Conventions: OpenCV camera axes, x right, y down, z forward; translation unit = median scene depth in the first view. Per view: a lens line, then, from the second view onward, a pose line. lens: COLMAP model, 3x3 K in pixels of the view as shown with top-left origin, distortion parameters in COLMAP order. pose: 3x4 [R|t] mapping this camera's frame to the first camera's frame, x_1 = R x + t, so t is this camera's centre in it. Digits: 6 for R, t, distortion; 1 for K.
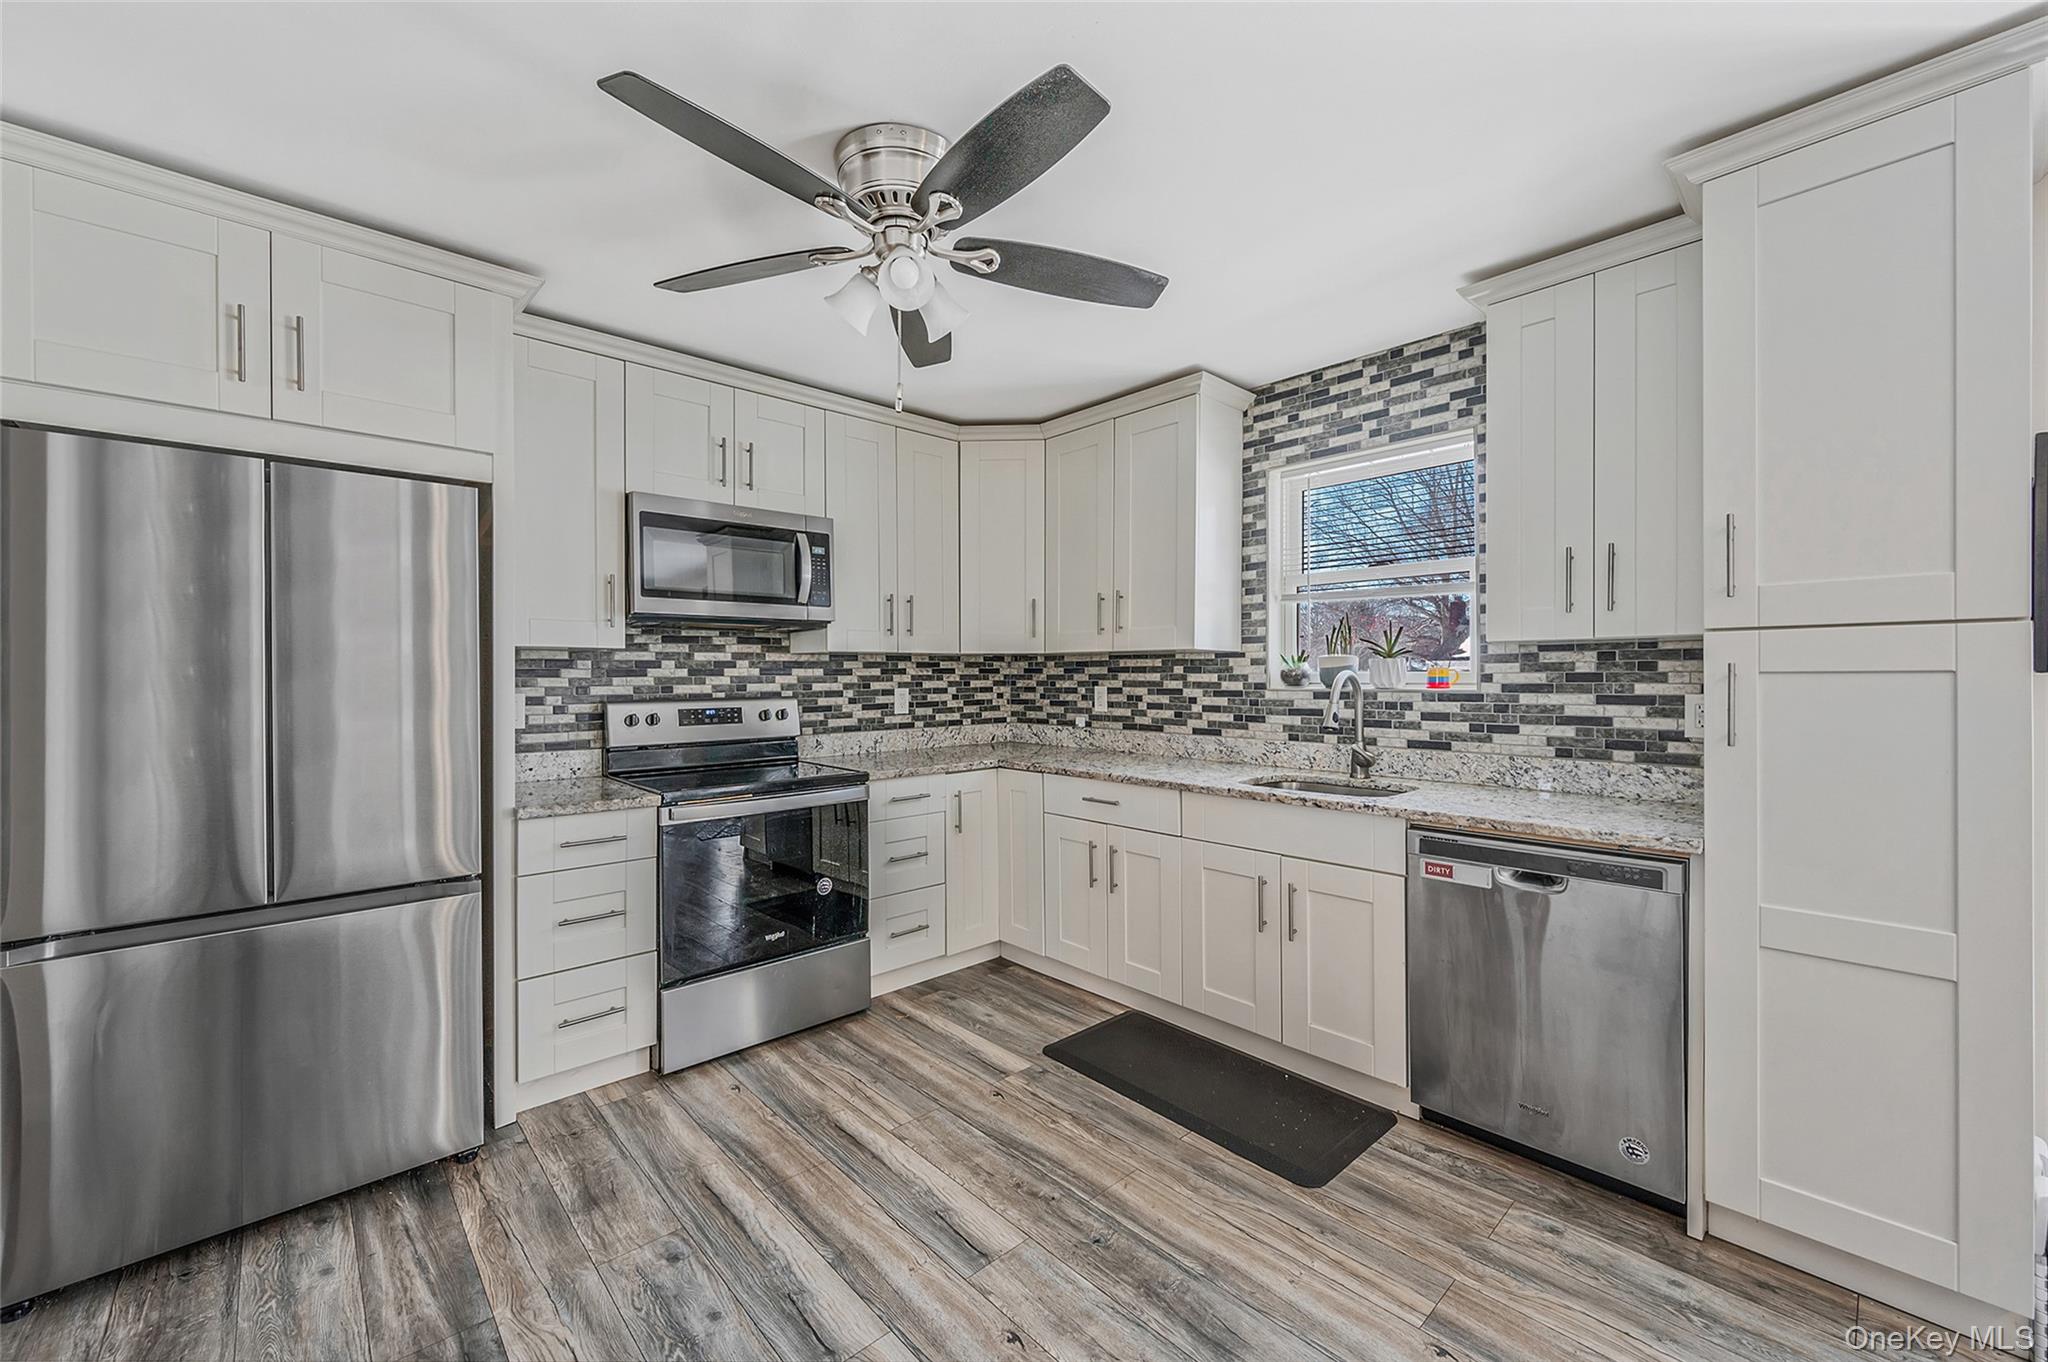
lens RADIAL K [[812.8, 0, 1026.7], [0, 812.8, 677.6], [0, 0, 1]] dist [0.001633, -0.000898]
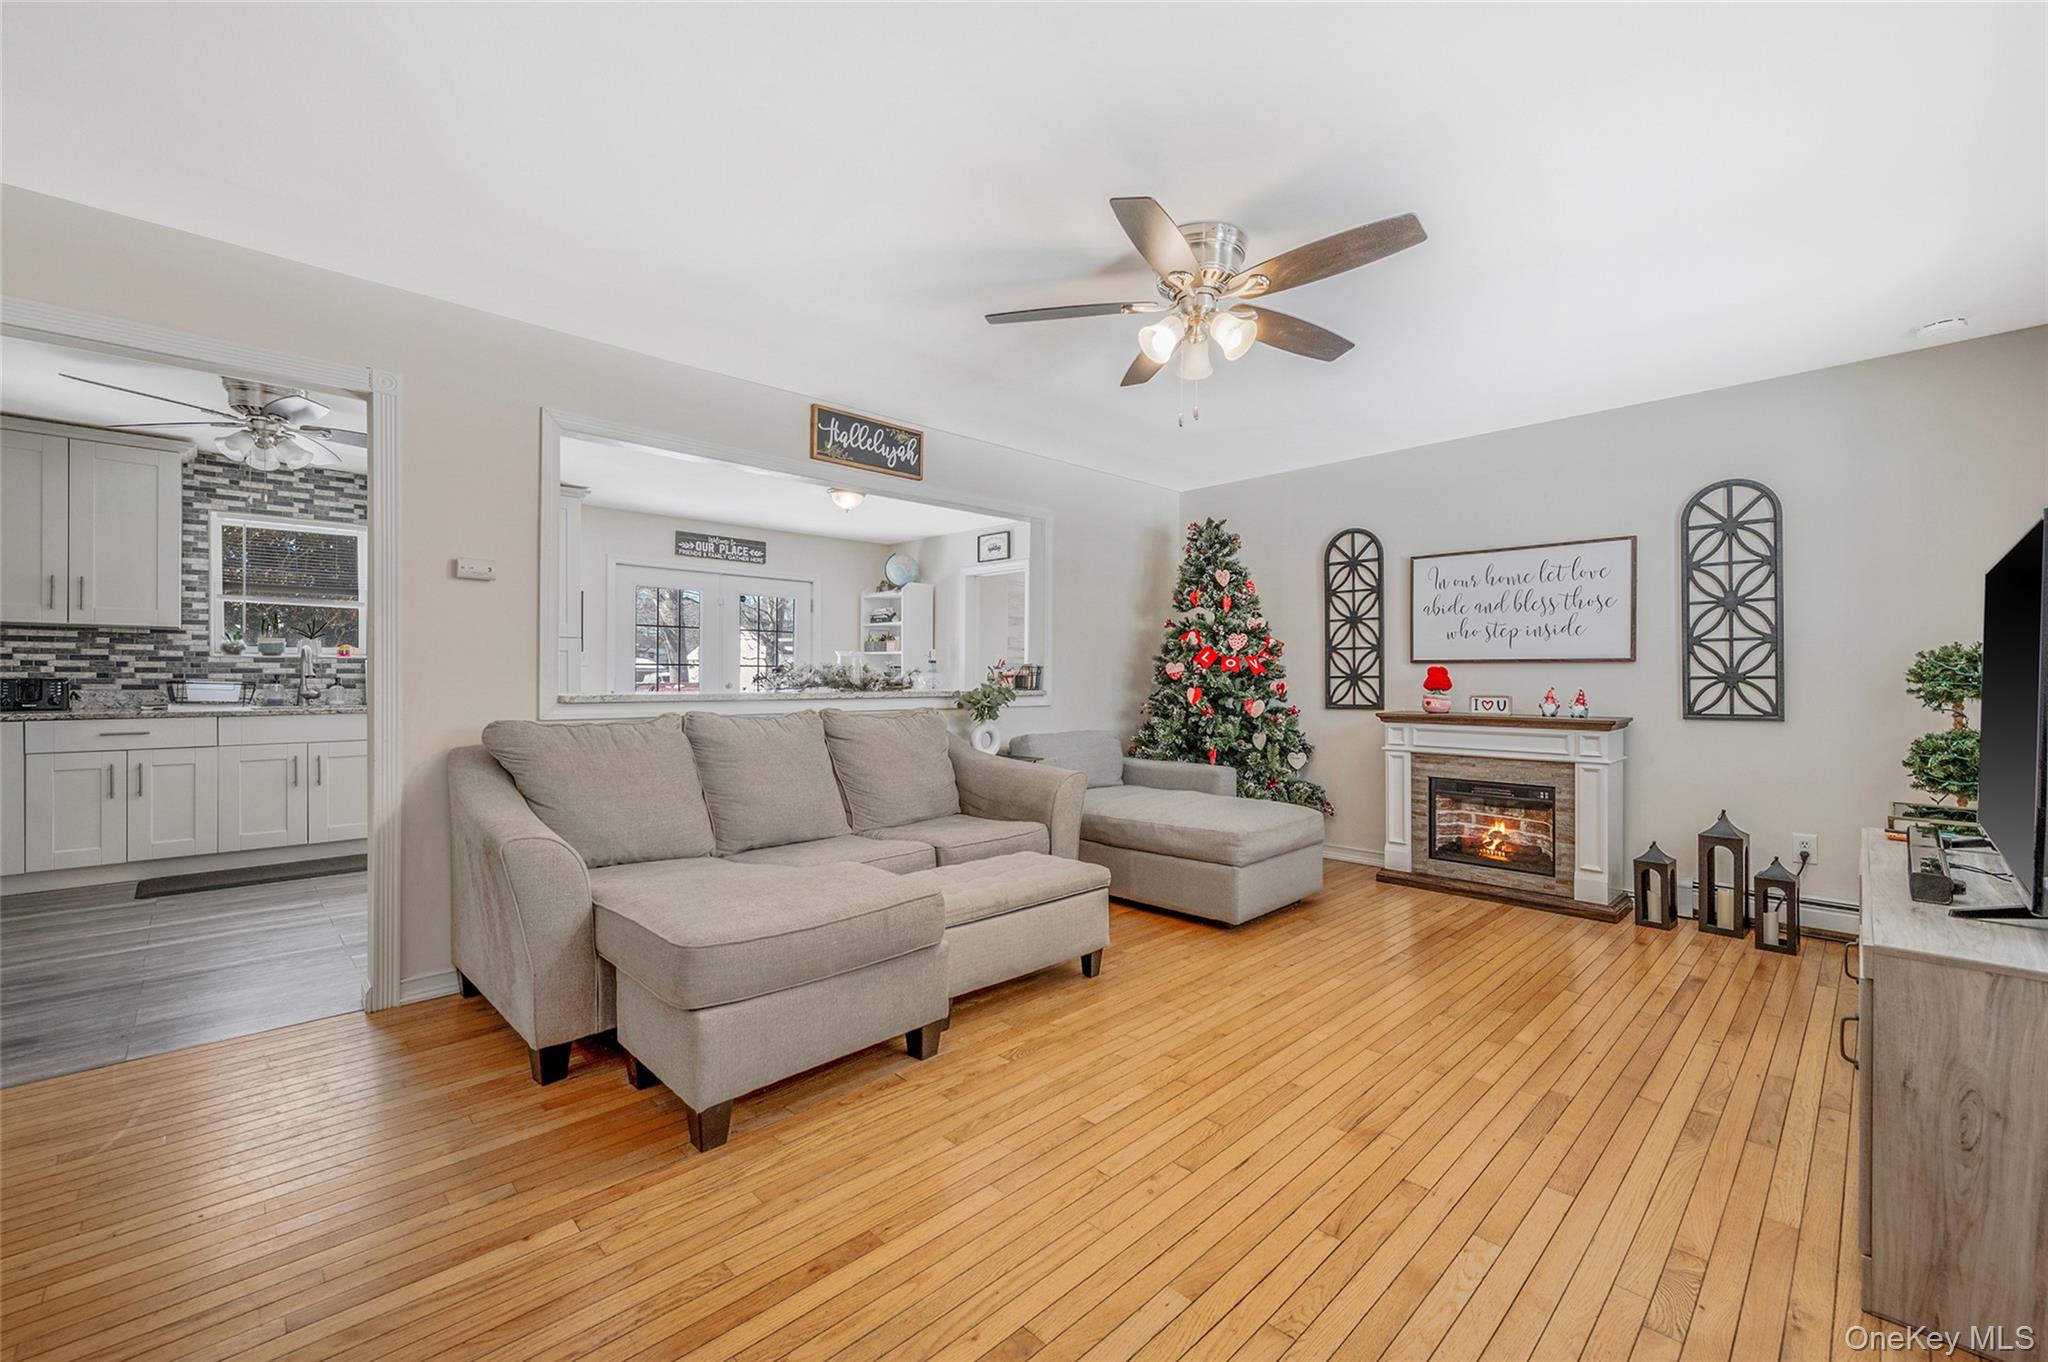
lens RADIAL K [[835.5, 0, 1015.3], [0, 835.5, 684.3], [0, 0, 1]] dist [0.004574, -0.000929]
pose [[-0.009662, -0.010161, 0.999902, -1.280841], [-0.003683, 0.999942, 0.010126, 0.045841], [-0.999947, -0.003584, -0.009699, -0.478384]]
